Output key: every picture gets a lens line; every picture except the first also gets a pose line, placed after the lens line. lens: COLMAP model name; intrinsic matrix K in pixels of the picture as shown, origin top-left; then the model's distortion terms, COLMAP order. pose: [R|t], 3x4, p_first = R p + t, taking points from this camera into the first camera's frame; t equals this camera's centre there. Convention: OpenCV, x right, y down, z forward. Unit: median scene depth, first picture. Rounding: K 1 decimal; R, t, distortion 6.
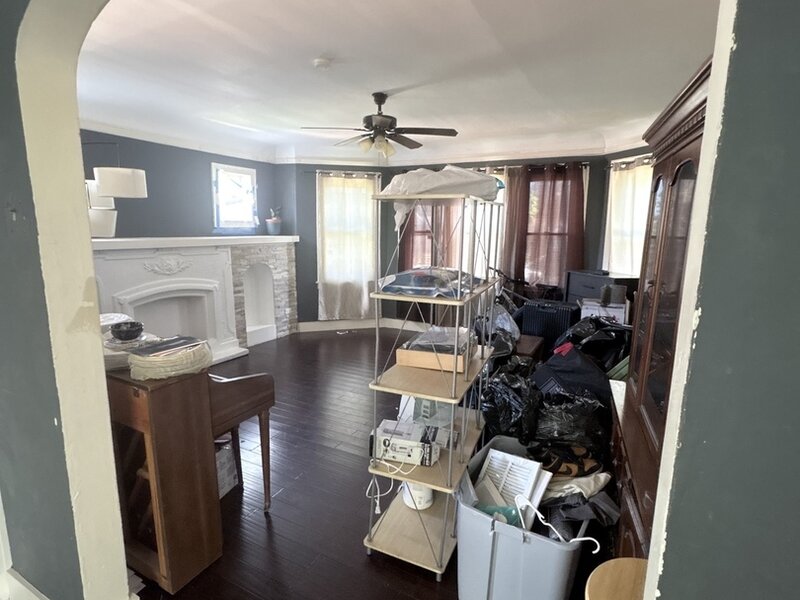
lens RADIAL K [[423.0, 0, 399.8], [0, 423.0, 301.9], [0, 0, 1]] dist [-0.003008, 0.001011]
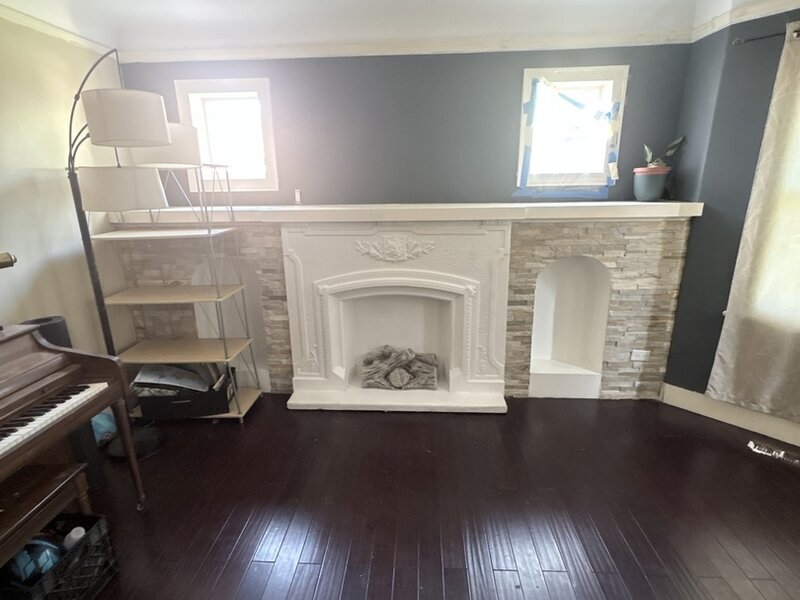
lens RADIAL K [[423.0, 0, 403.1], [0, 423.0, 301.6], [0, 0, 1]] dist [-0.003008, 0.001011]
pose [[0.420651, 0.227462, -0.878245, 0.044215], [-0.138569, 0.972809, 0.185584, -0.097681], [0.896577, 0.043632, 0.440733, 0.546448]]
